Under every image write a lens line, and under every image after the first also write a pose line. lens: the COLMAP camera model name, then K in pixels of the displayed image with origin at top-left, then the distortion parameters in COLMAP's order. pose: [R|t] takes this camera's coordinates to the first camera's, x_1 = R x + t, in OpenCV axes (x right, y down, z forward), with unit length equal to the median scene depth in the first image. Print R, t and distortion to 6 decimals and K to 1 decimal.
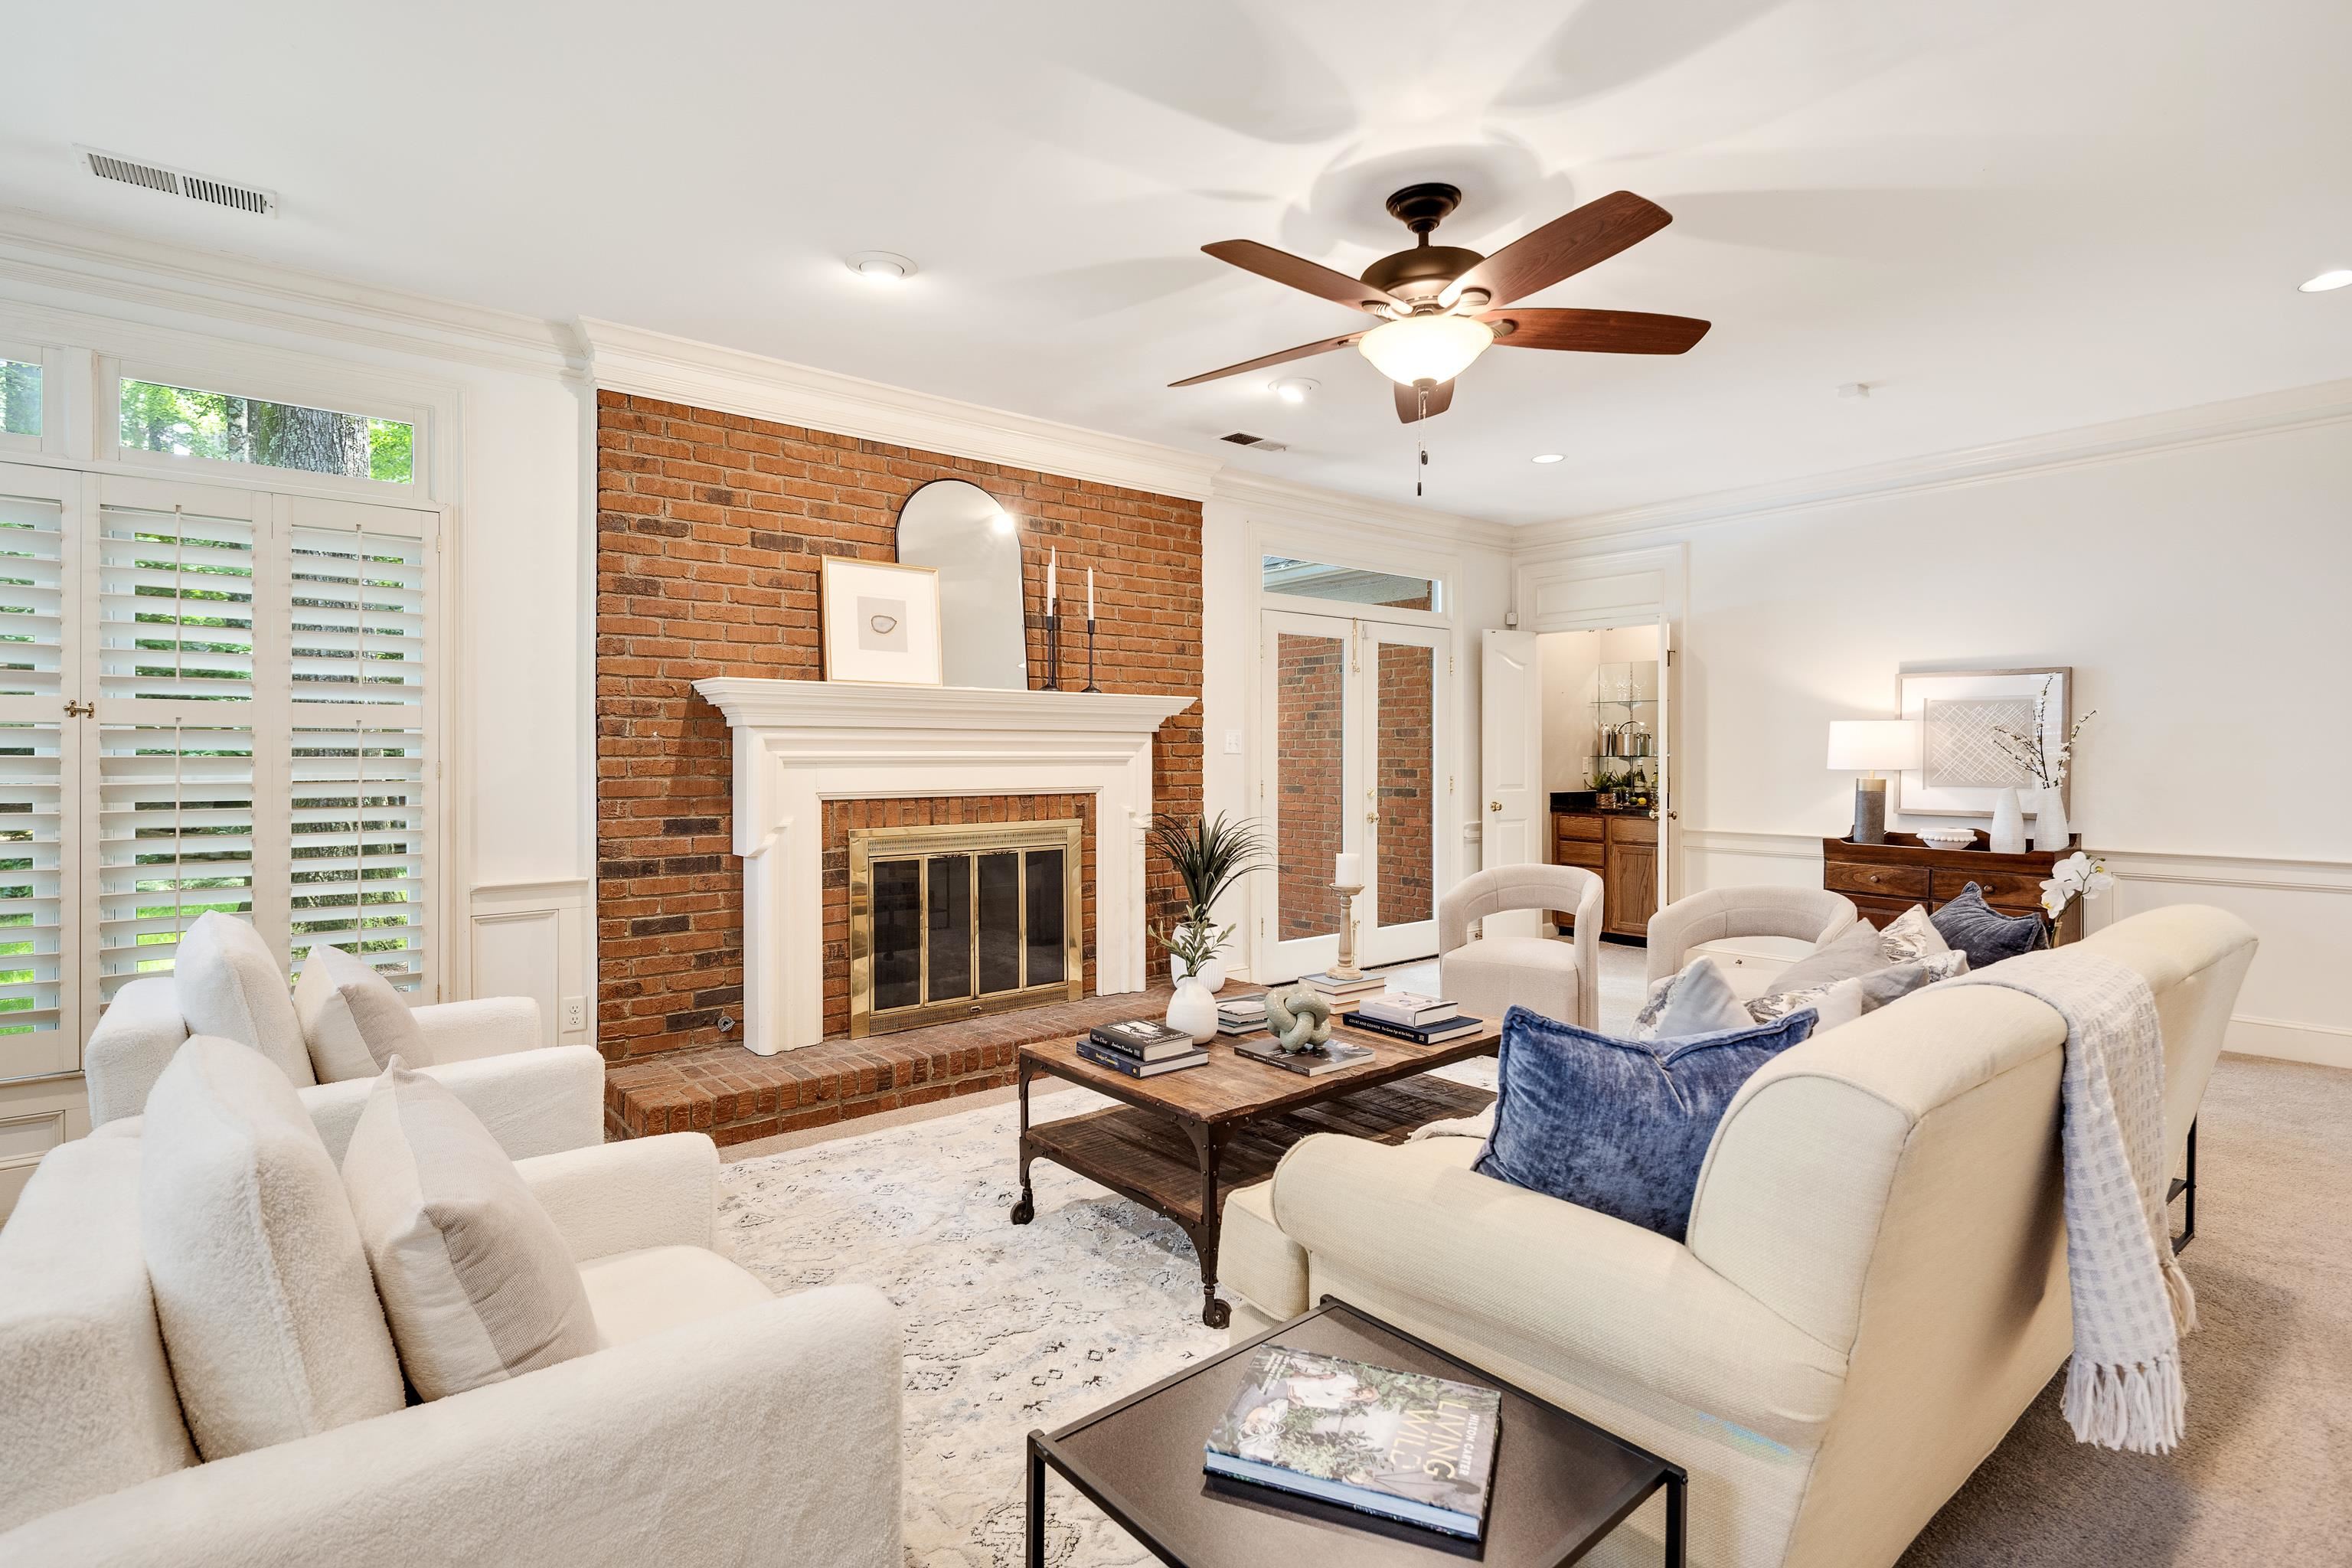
lens RADIAL K [[1138.7, 0, 1163.3], [0, 1138.7, 759.8], [0, 0, 1]] dist [0.003832, -0.002241]
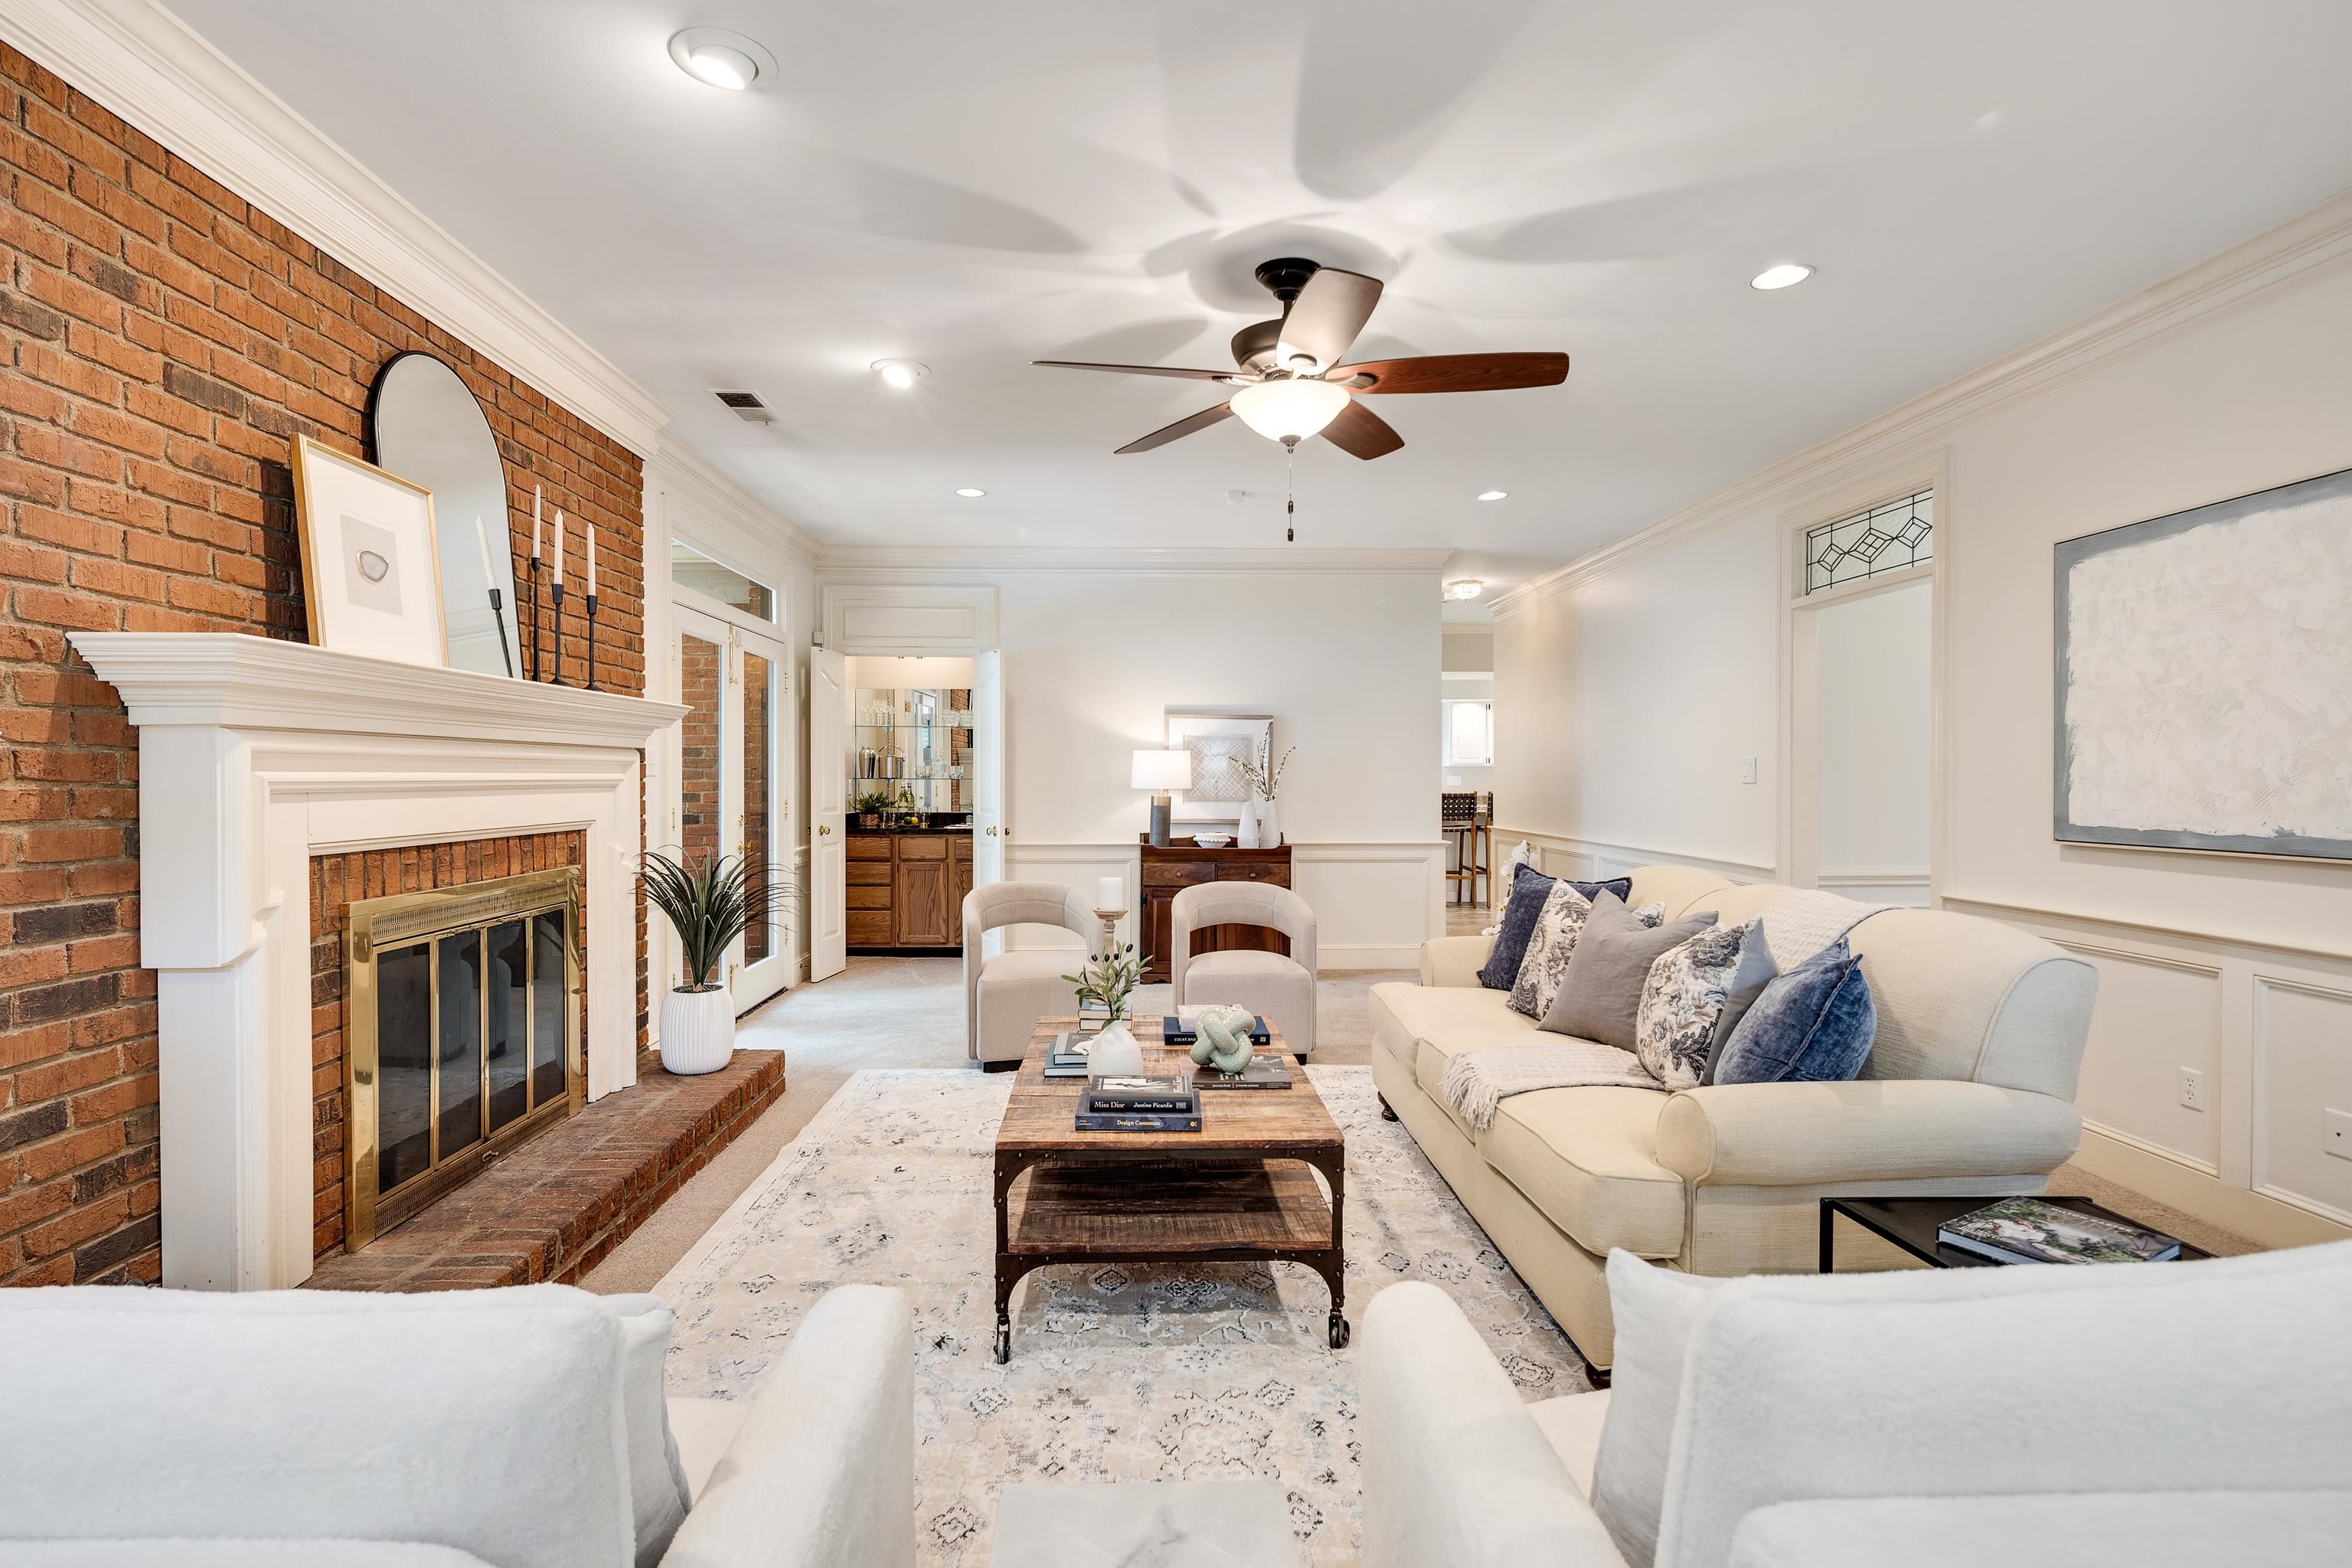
lens RADIAL K [[1138.7, 0, 1159.7], [0, 1138.7, 780.2], [0, 0, 1]] dist [0.003832, -0.002241]
pose [[0.610875, -0.002613, 0.791722, -0.478935], [0.003525, 0.999994, 0.000580, -0.002318], [-0.791719, 0.002437, 0.610881, 0.288856]]
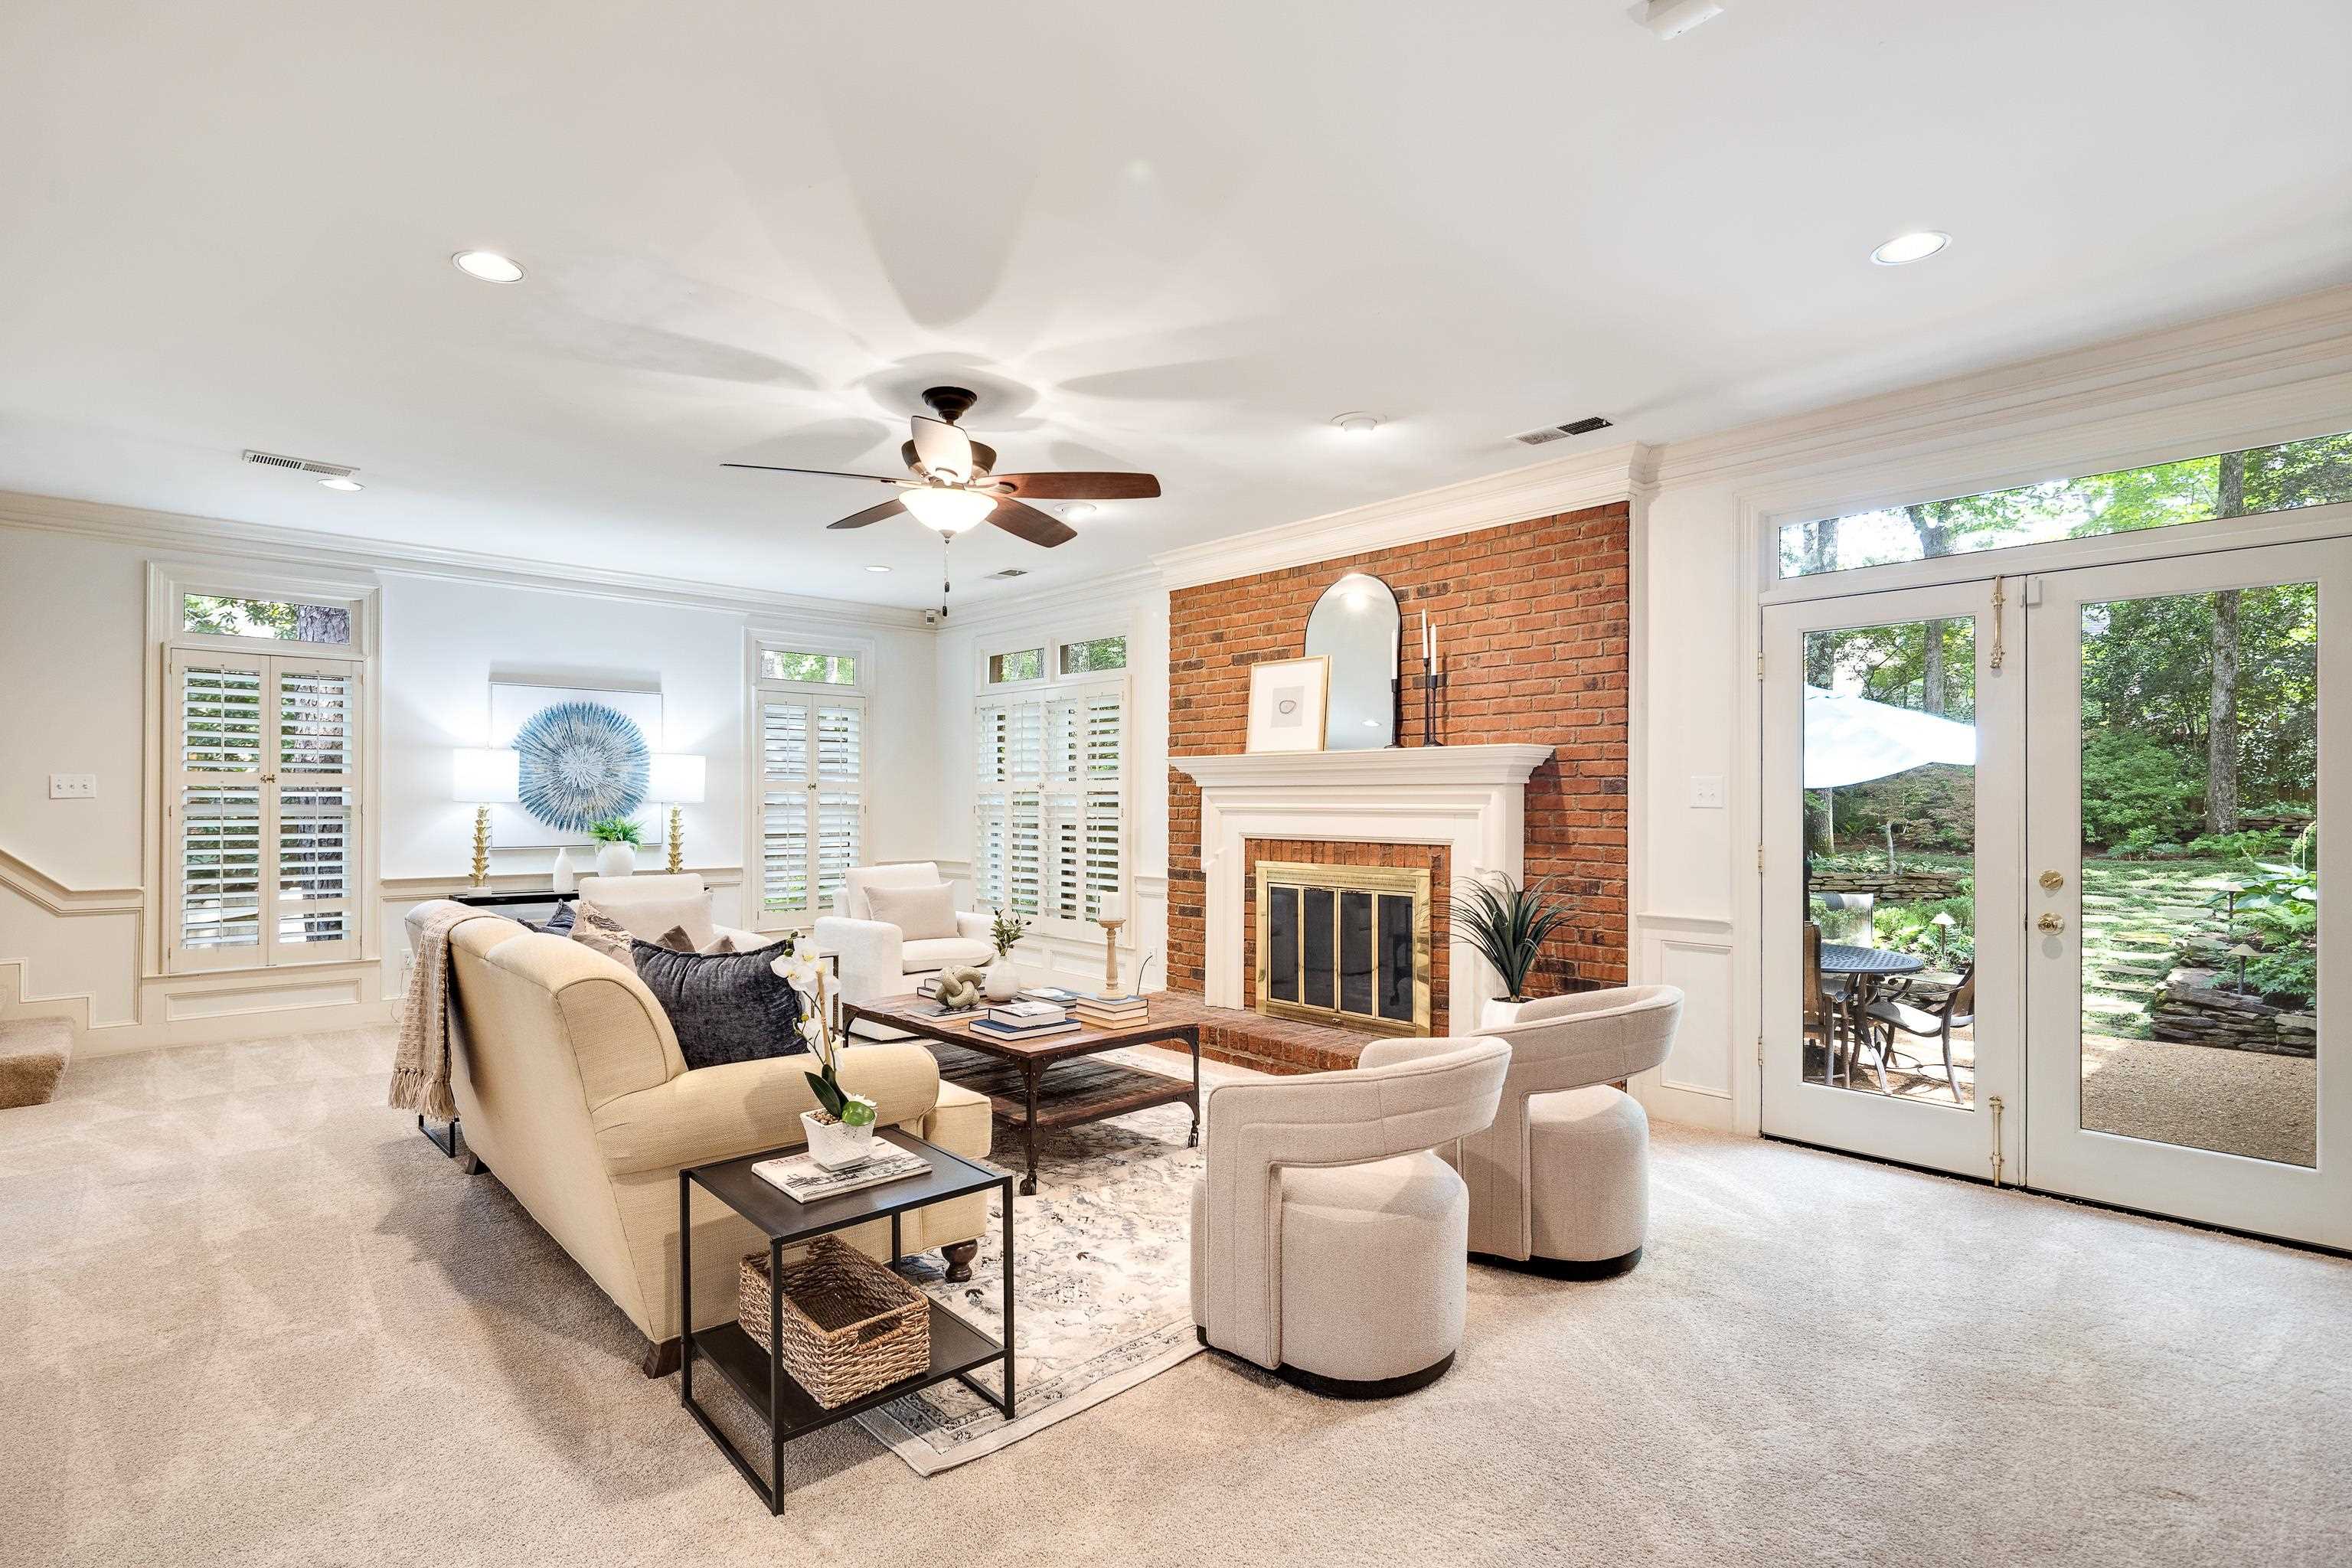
lens RADIAL K [[1138.7, 0, 1157.2], [0, 1138.7, 801.3], [0, 0, 1]] dist [0.003832, -0.002241]
pose [[0.052183, -0.000335, -0.998637, 1.064157], [-0.007267, 0.999973, -0.000716, -0.008381], [0.998611, 0.007295, 0.052179, 0.789771]]
